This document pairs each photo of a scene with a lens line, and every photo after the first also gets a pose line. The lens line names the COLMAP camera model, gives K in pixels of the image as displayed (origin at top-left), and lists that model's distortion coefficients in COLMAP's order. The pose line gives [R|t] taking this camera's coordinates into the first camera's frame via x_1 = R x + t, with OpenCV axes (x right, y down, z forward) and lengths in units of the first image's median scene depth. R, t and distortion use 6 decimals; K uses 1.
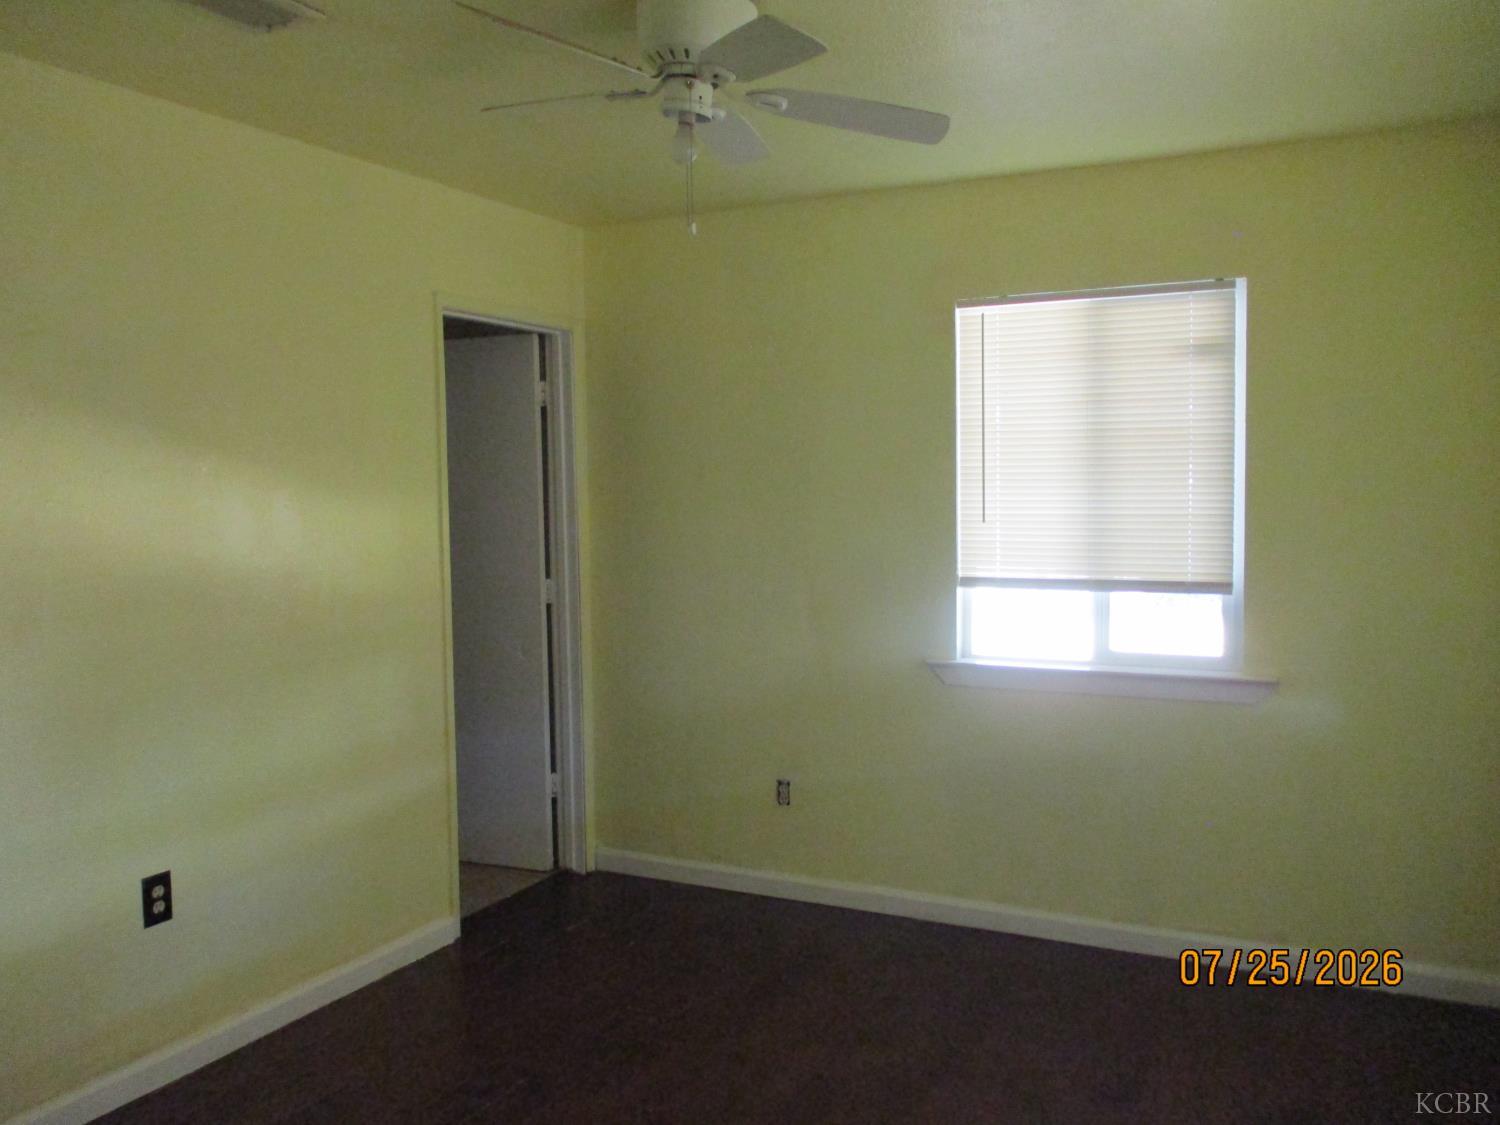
lens RADIAL K [[1252.9, 0, 751.1], [0, 1252.9, 565.8], [0, 0, 1]] dist [0.008322, -0.006062]
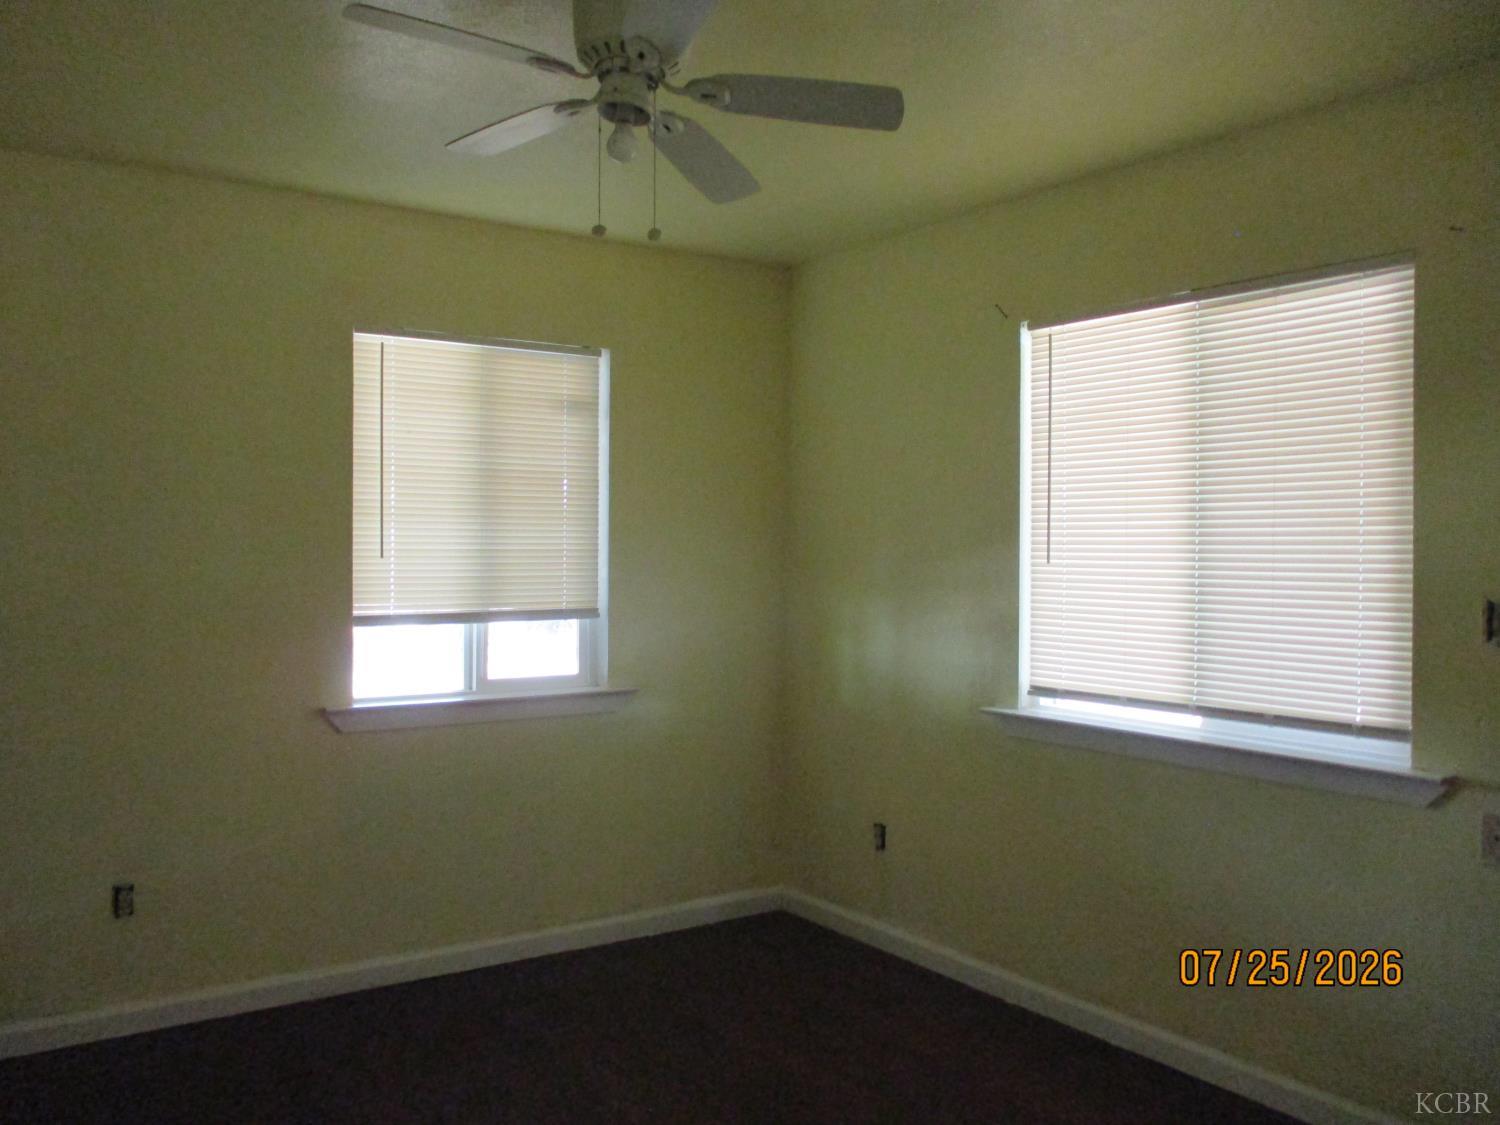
lens RADIAL K [[1252.9, 0, 748.3], [0, 1252.9, 550.2], [0, 0, 1]] dist [0.008322, -0.006062]
pose [[0.501524, 0.001418, 0.865142, -0.533721], [0.039530, 0.998917, -0.024554, -0.006161], [-0.864240, 0.046513, 0.500925, 0.288706]]
